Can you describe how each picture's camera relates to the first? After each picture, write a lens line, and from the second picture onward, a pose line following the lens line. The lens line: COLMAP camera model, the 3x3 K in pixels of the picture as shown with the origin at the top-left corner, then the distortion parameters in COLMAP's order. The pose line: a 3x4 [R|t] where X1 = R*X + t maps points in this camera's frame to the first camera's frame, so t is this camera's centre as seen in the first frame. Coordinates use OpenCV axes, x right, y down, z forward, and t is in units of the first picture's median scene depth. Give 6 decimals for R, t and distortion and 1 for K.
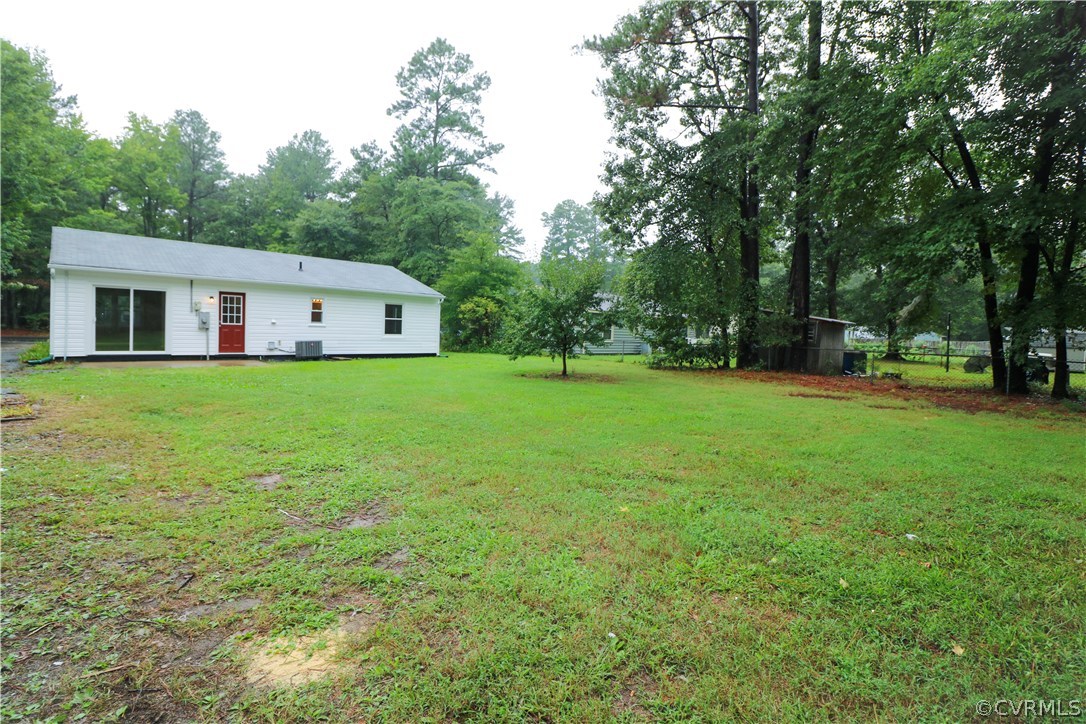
lens RADIAL K [[502.2, 0, 542.6], [0, 502.2, 355.5], [0, 0, 1]] dist [-0.018523, -0.000916]
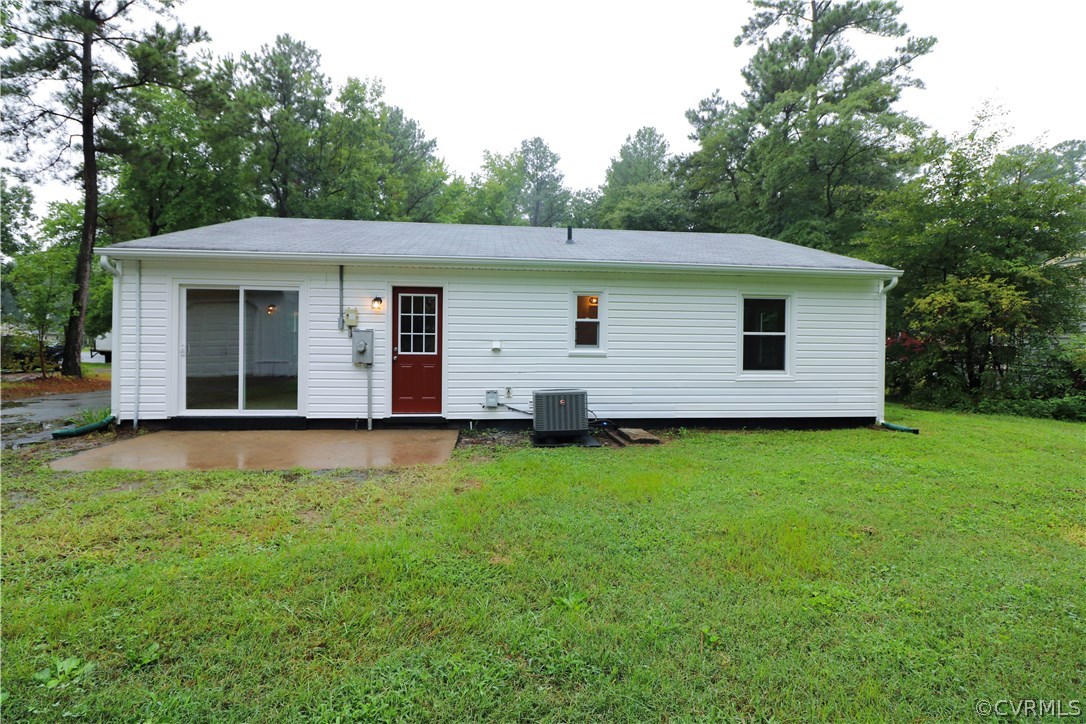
lens RADIAL K [[502.2, 0, 542.6], [0, 502.2, 355.5], [0, 0, 1]] dist [-0.018523, -0.000916]
pose [[0.789512, -0.010431, -0.613646, -0.200332], [-0.015694, 0.999185, -0.037176, -0.038771], [0.613534, 0.038982, 0.788706, 0.595871]]
